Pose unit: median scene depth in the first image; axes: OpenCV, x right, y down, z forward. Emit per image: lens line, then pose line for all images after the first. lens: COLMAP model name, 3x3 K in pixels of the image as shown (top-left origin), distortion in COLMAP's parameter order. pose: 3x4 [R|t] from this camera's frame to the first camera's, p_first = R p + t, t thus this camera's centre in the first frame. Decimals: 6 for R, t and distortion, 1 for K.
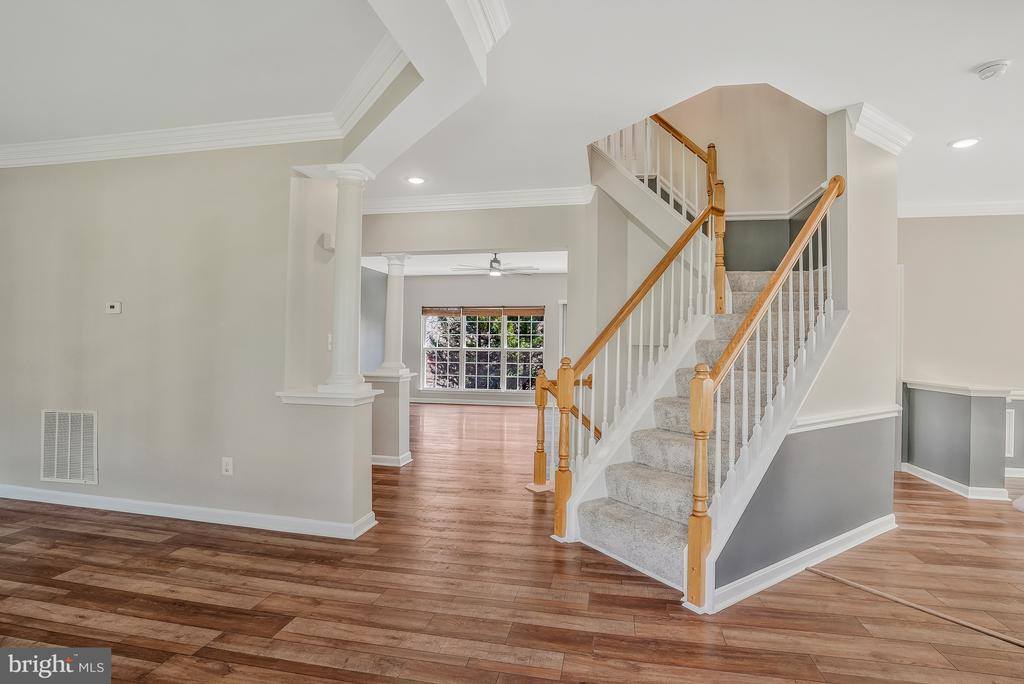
lens RADIAL K [[513.7, 0, 512.0], [0, 513.7, 342.0], [0, 0, 1]] dist [-0.068942, 0.024952]
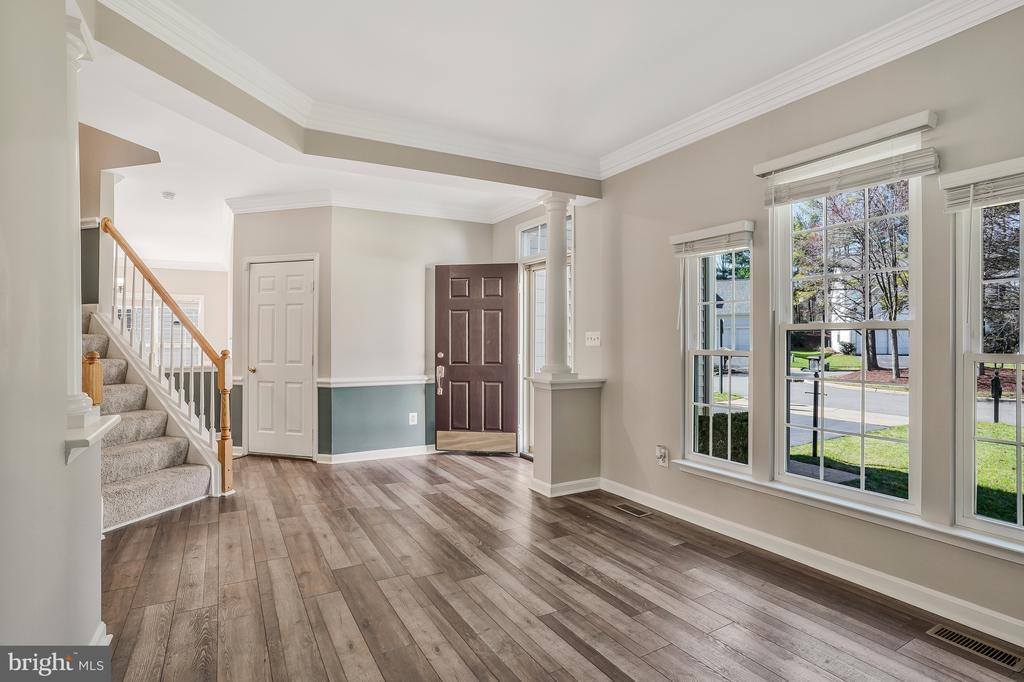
lens RADIAL K [[513.7, 0, 512.0], [0, 513.7, 341.0], [0, 0, 1]] dist [-0.068942, 0.024952]
pose [[-0.665424, -0.014019, 0.746334, -0.838908], [-0.018990, 0.999818, 0.001849, -0.004234], [-0.746224, -0.012943, -0.665569, 0.773066]]
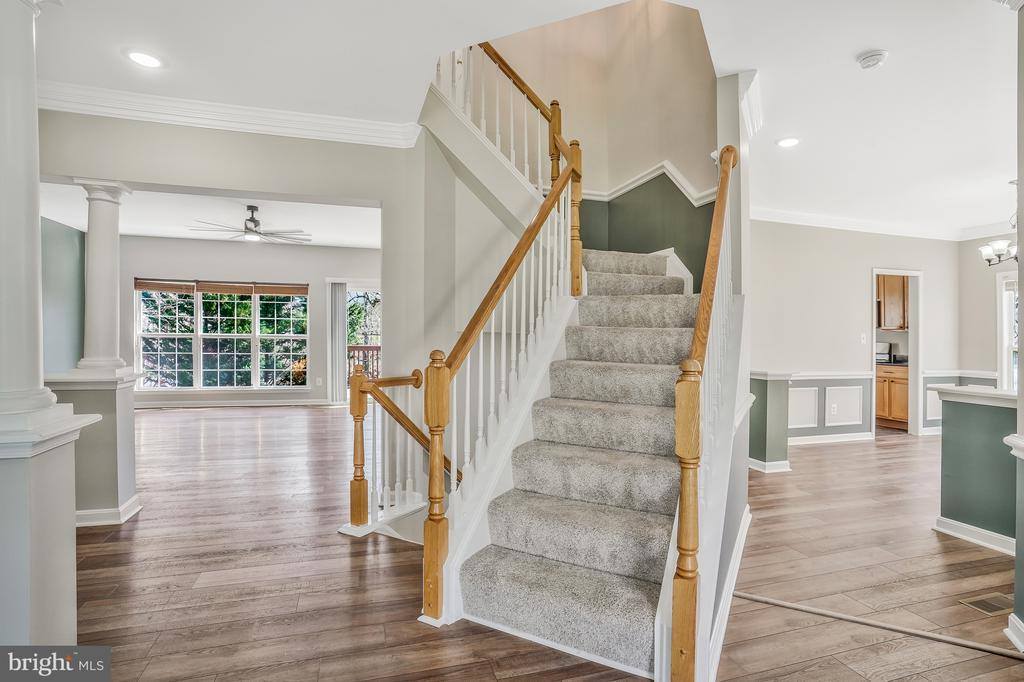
lens RADIAL K [[513.7, 0, 512.0], [0, 513.7, 341.0], [0, 0, 1]] dist [-0.068942, 0.024952]
pose [[0.879192, -0.005128, 0.476440, -0.096401], [-0.007137, 0.999688, 0.023929, 0.001054], [-0.476414, -0.024438, 0.878881, 0.278752]]
